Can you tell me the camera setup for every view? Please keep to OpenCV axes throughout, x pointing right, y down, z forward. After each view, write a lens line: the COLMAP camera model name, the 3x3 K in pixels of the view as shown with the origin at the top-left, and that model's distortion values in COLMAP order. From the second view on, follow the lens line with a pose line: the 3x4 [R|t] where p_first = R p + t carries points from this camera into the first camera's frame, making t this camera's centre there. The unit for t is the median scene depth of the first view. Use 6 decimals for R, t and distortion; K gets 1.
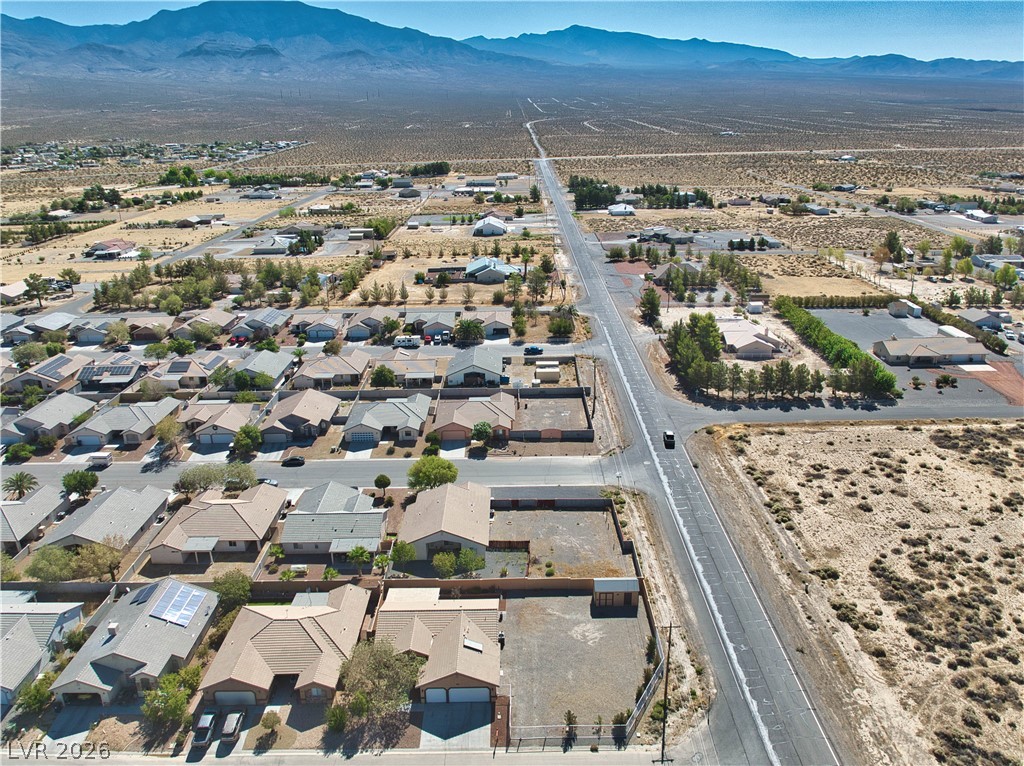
lens RADIAL K [[731.5, 0, 515.7], [0, 731.5, 437.0], [0, 0, 1]] dist [-0.022688, -0.011896]
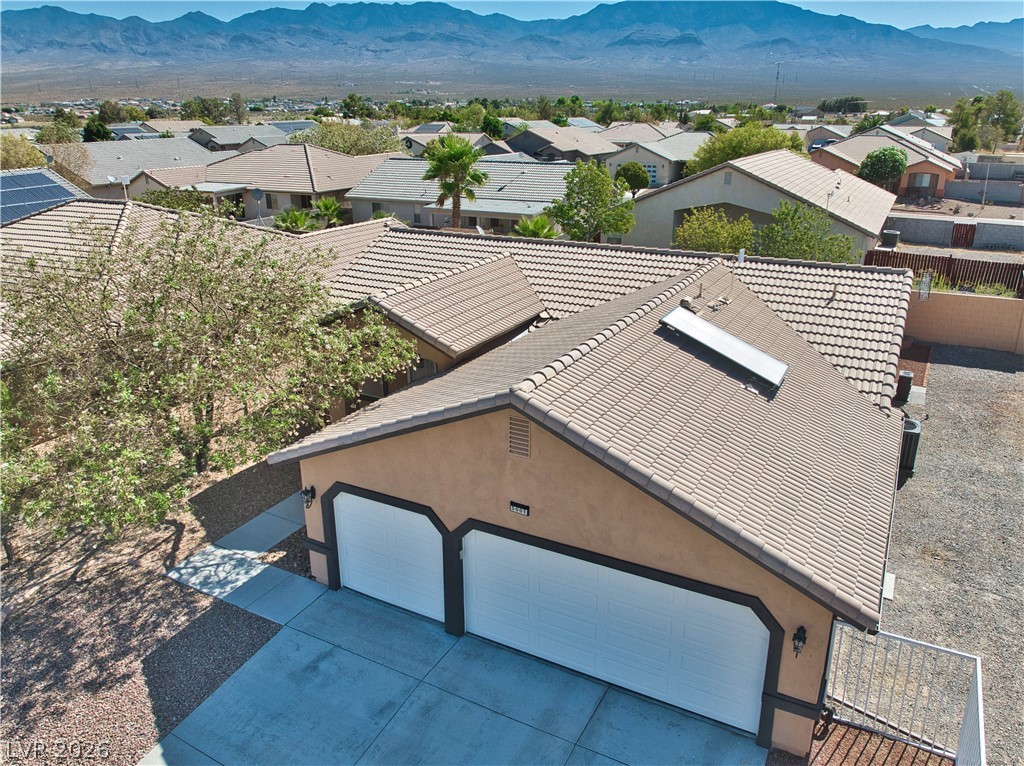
lens RADIAL K [[733.0, 0, 512.8], [0, 733.0, 435.4], [0, 0, 1]] dist [-0.025823, -0.009998]
pose [[0.873739, 0.207515, -0.439907, -0.013952], [-0.206186, 0.977161, 0.051426, 0.157415], [0.440532, 0.045770, 0.896570, 0.434255]]
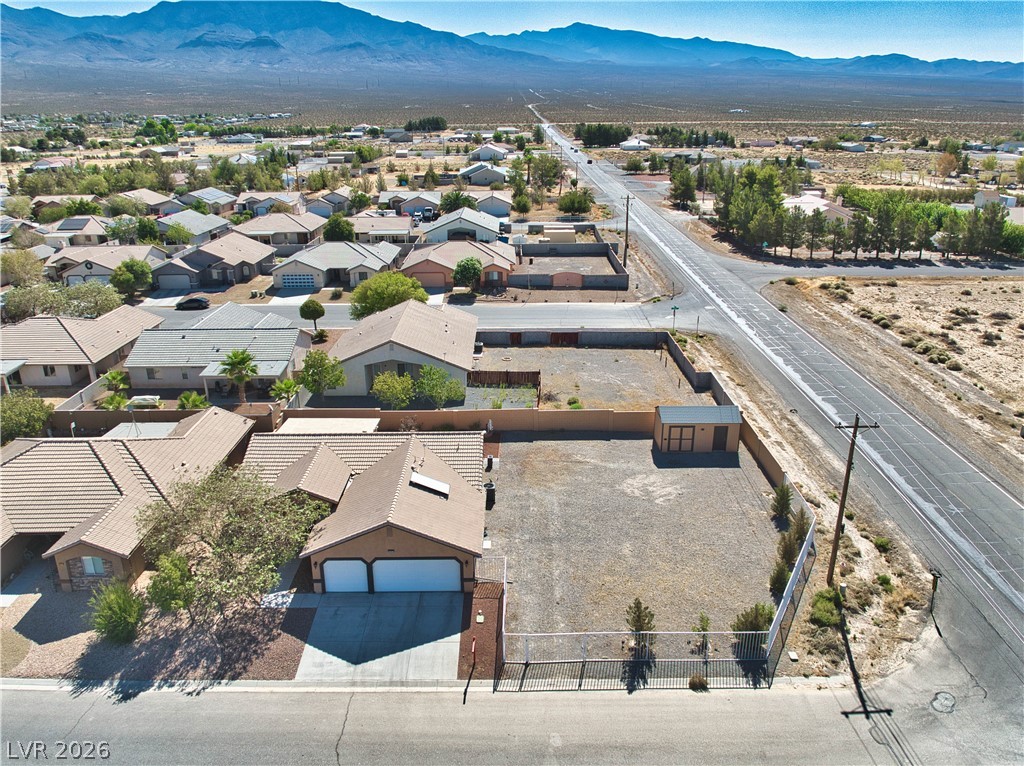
lens RADIAL K [[737.2, 0, 514.8], [0, 737.2, 430.8], [0, 0, 1]] dist [-0.029540, -0.007195]
pose [[0.999944, 0.010481, 0.001492, -0.001389], [-0.010469, 0.999912, -0.008135, 0.130595], [-0.001578, 0.008119, 0.999966, 0.260822]]
